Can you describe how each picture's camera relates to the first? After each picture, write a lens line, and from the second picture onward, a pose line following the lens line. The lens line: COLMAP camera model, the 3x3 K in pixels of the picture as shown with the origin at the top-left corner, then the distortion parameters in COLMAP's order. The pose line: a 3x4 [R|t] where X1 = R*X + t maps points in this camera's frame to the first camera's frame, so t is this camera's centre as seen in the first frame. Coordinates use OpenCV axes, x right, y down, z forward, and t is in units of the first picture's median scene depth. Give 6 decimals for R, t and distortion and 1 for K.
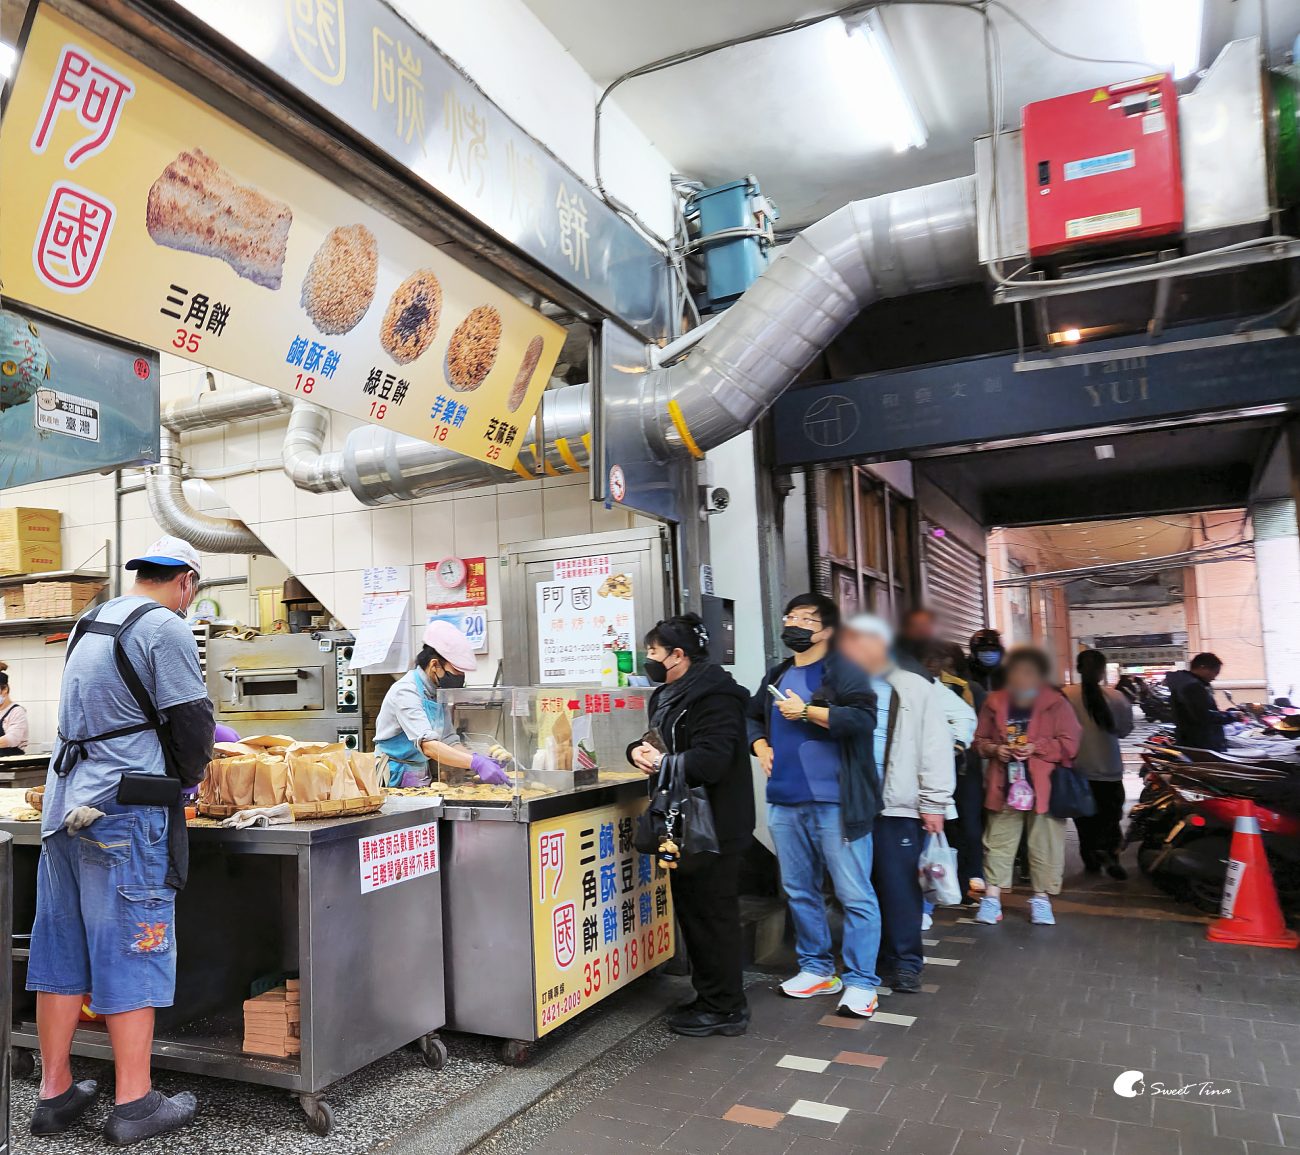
lens RADIAL K [[1329.7, 0, 648.0], [0, 1329.7, 624.0], [0, 0, 1]] dist [0.017262, -0.004411]
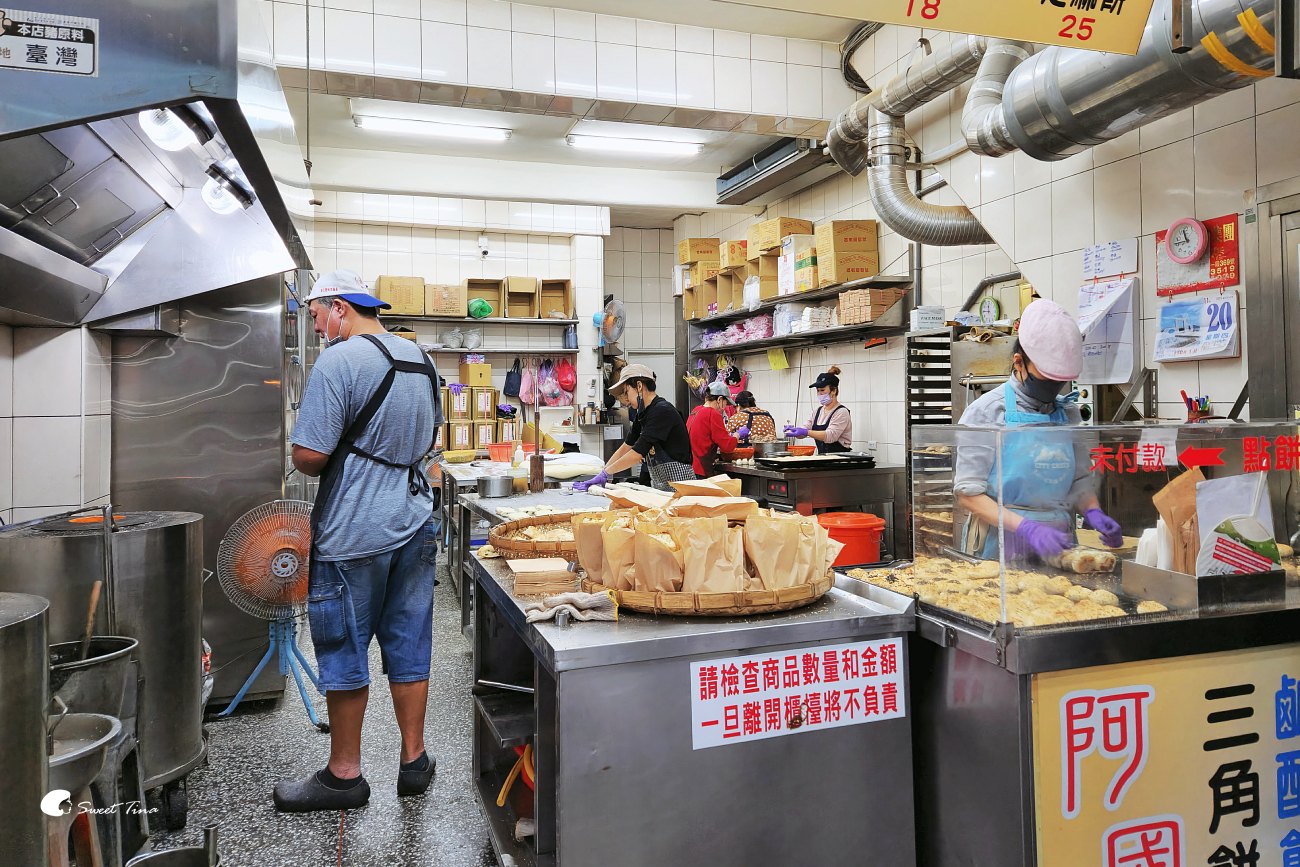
lens RADIAL K [[1073.3, 0, 647.8], [0, 1073.3, 402.5], [0, 0, 1]] dist [0.012578, -0.008469]
pose [[0.656423, 0.020336, -0.754119, 0.126379], [0.033457, 0.997868, 0.056033, 0.006358], [0.753651, -0.062012, 0.654343, 0.535263]]
